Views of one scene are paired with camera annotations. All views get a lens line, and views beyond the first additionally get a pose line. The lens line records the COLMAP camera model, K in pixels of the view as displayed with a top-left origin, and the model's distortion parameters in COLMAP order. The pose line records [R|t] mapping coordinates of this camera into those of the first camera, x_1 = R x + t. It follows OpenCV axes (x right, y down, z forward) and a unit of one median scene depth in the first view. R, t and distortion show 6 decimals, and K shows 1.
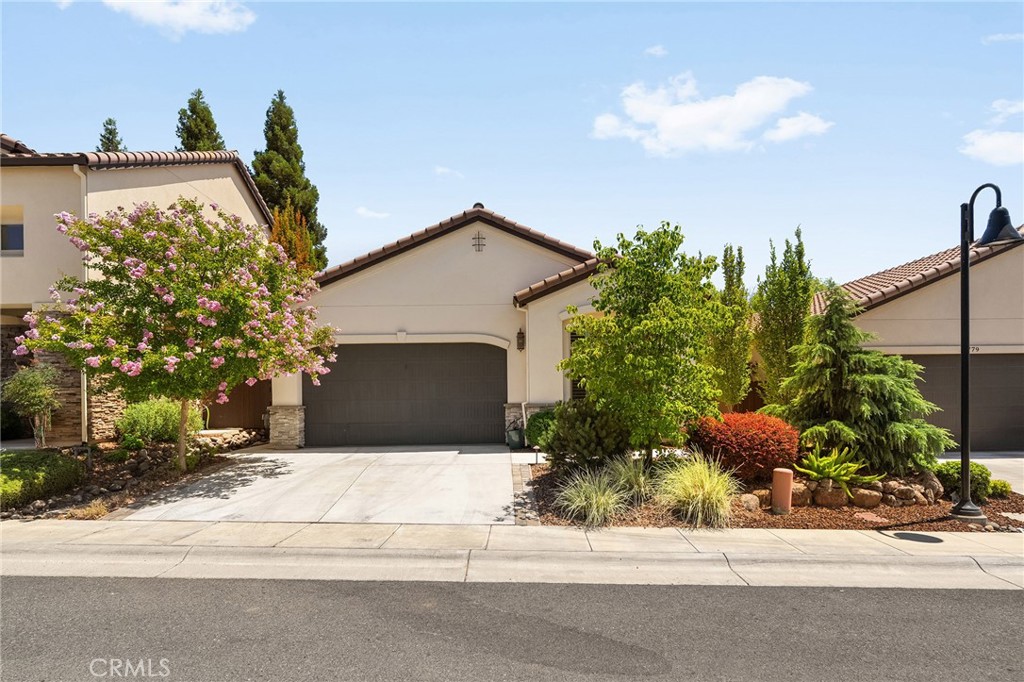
lens RADIAL K [[577.0, 0, 471.2], [0, 577.0, 401.6], [0, 0, 1]] dist [-0.001562, -0.000019]
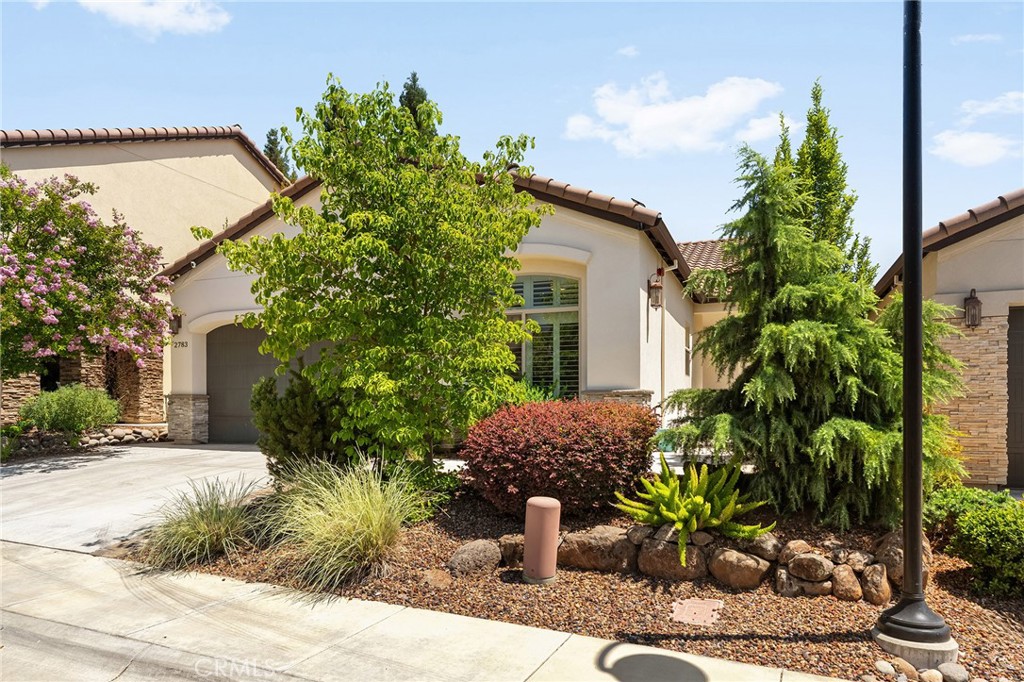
lens RADIAL K [[627.8, 0, 510.3], [0, 627.8, 392.2], [0, 0, 1]] dist [-0.001892, 0.000938]
pose [[0.930818, 0.002154, -0.365477, 0.704250], [-0.013300, 0.999520, -0.027983, 0.035041], [0.365242, 0.030907, 0.930400, 0.434622]]
